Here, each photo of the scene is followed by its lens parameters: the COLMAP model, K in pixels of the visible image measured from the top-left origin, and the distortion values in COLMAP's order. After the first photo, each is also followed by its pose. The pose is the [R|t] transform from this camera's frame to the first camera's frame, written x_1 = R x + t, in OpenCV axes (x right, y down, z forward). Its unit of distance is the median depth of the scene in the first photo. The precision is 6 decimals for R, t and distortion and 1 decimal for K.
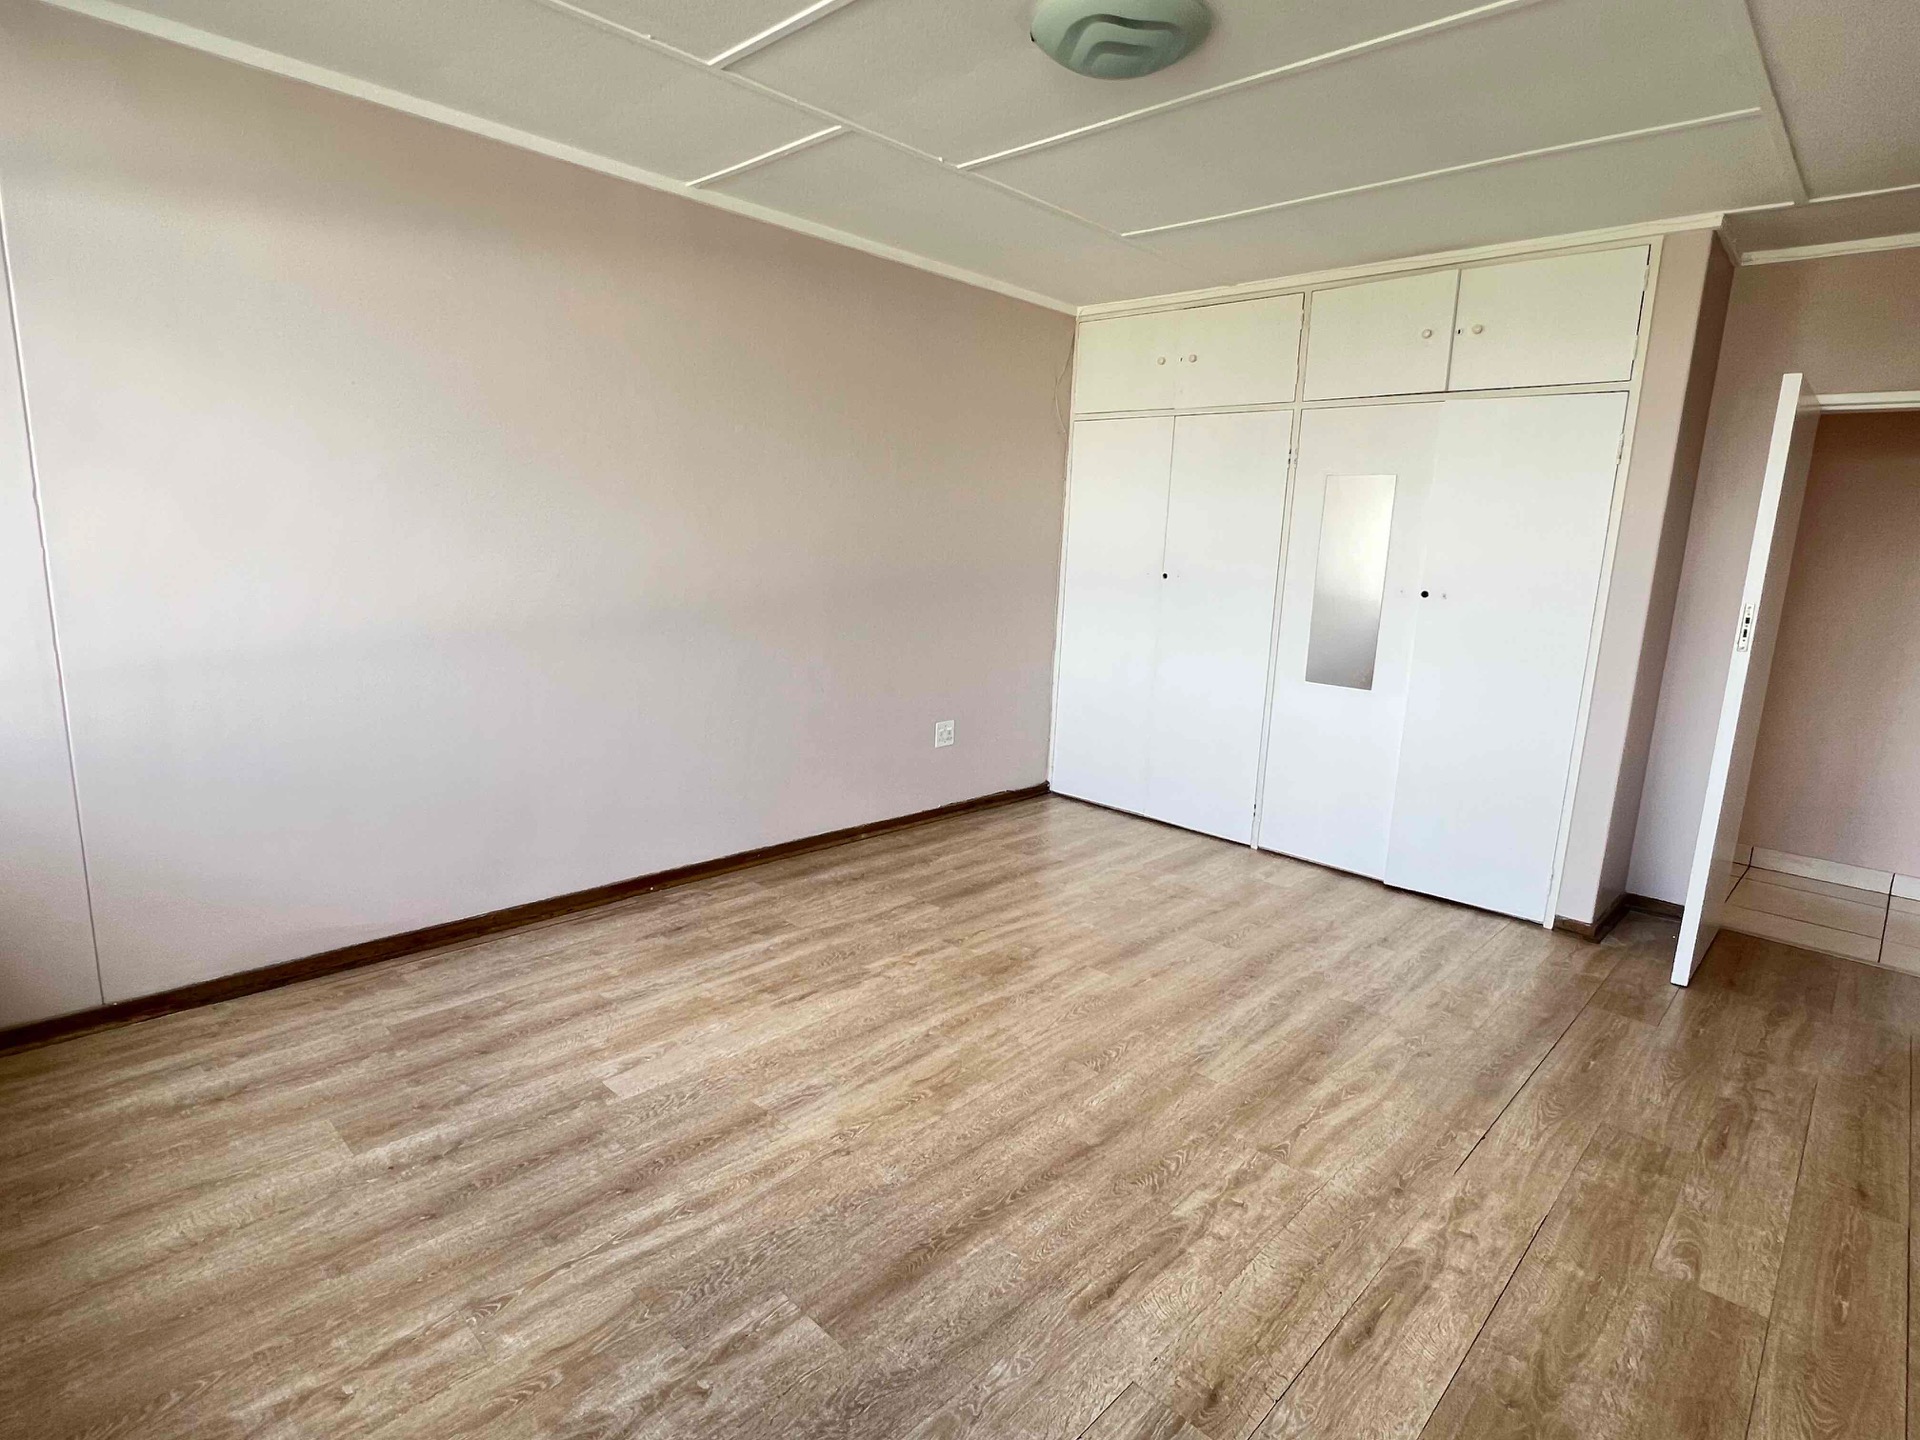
lens RADIAL K [[982.3, 0, 949.3], [0, 982.3, 714.3], [0, 0, 1]] dist [-0.000429, -0.000803]
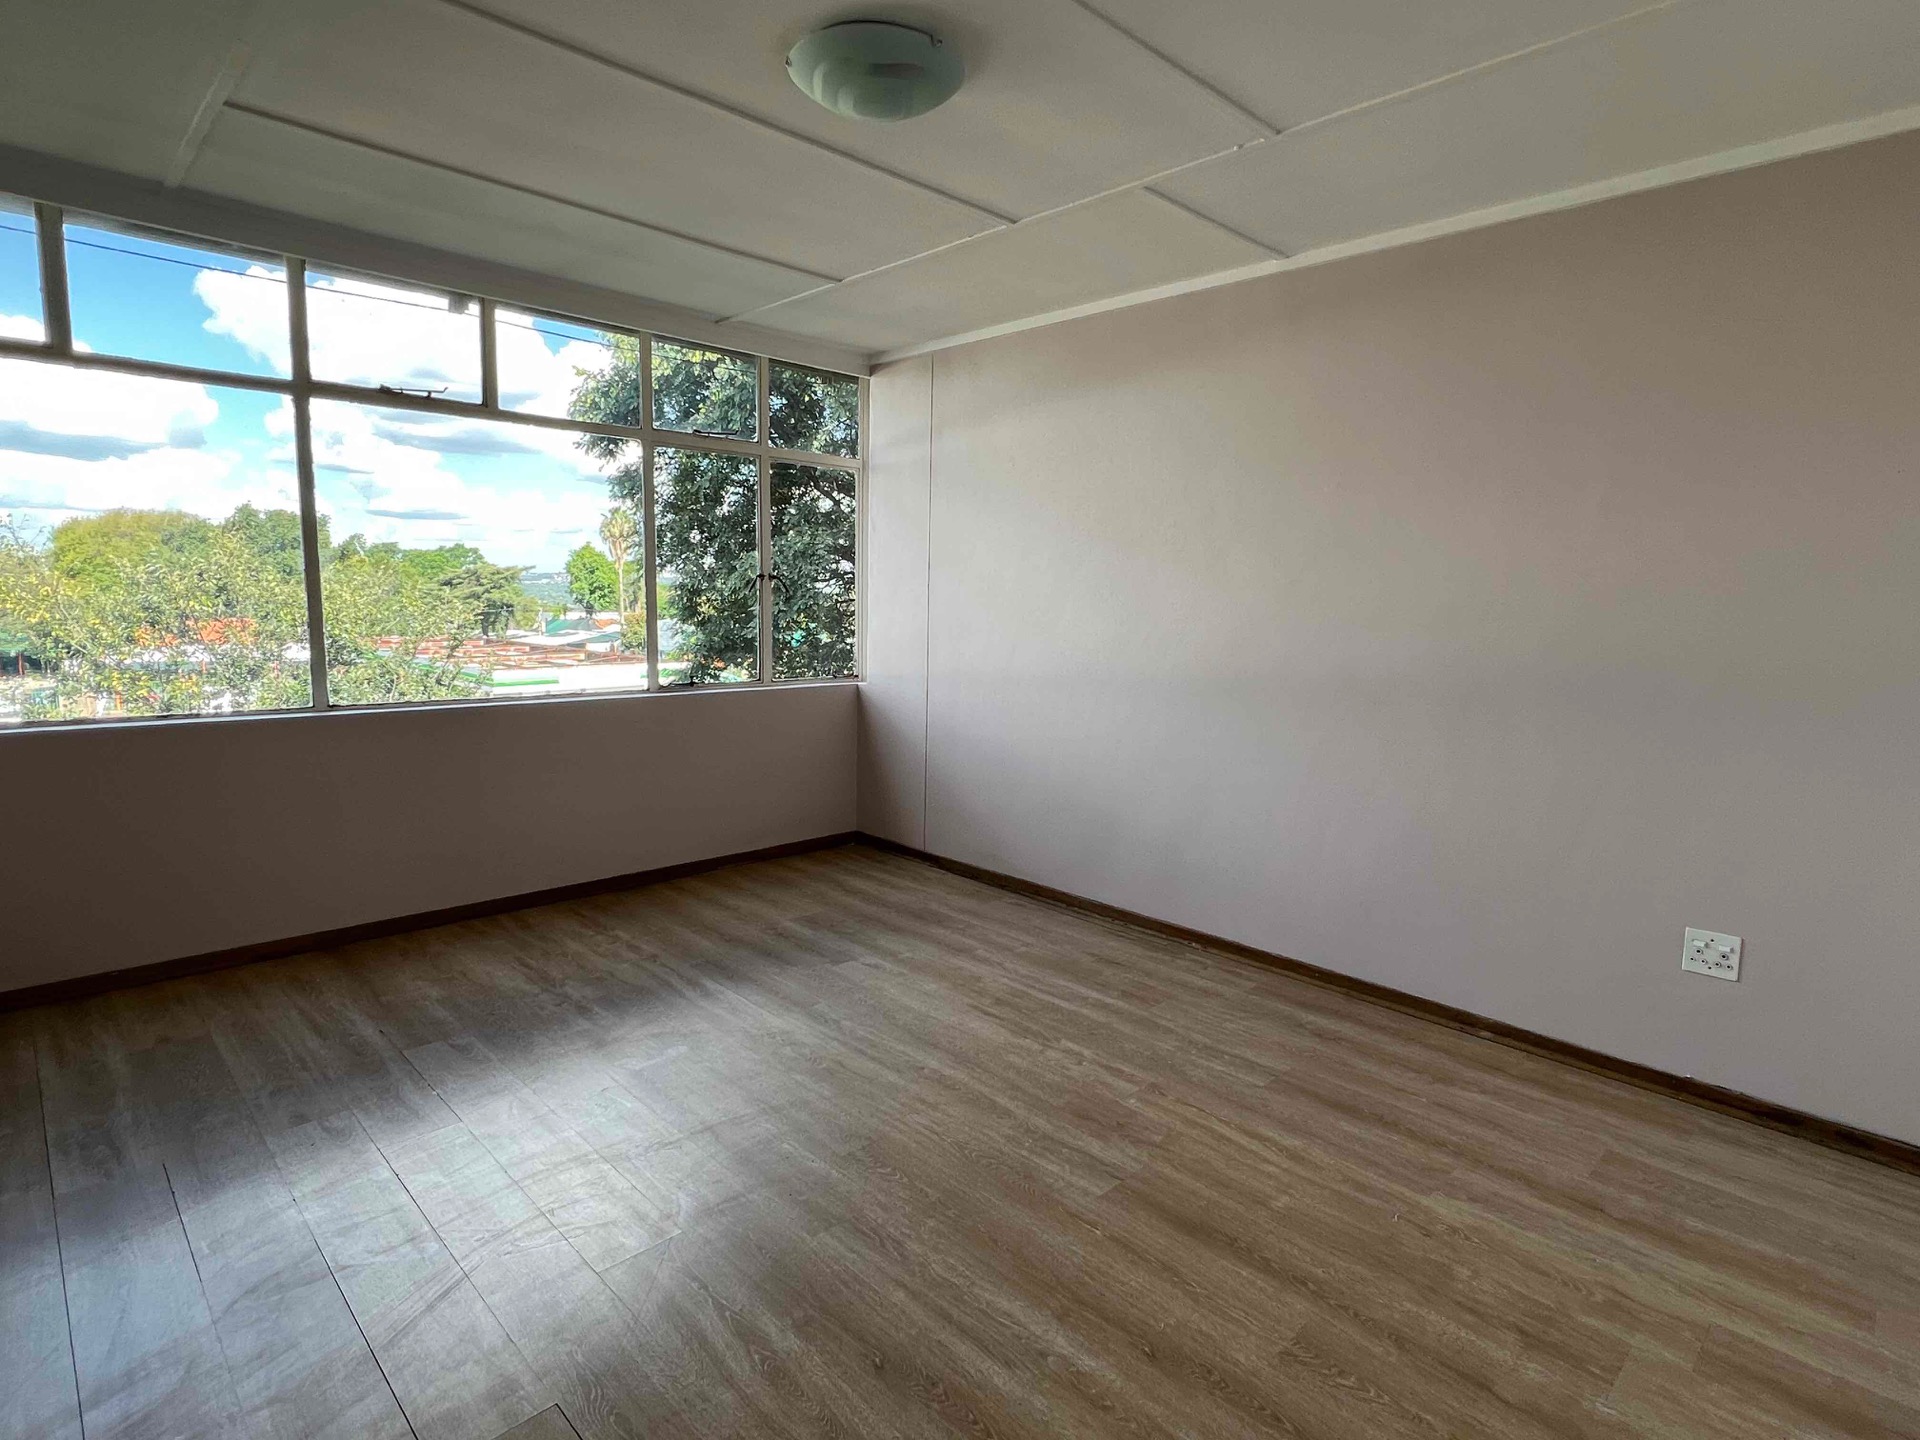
lens RADIAL K [[982.3, 0, 949.3], [0, 982.3, 714.3], [0, 0, 1]] dist [-0.000429, -0.000803]
pose [[-0.015191, 0.081150, -0.996586, 0.842668], [-0.207974, 0.974646, 0.082533, -0.106303], [0.978016, 0.208518, 0.002072, 0.829297]]
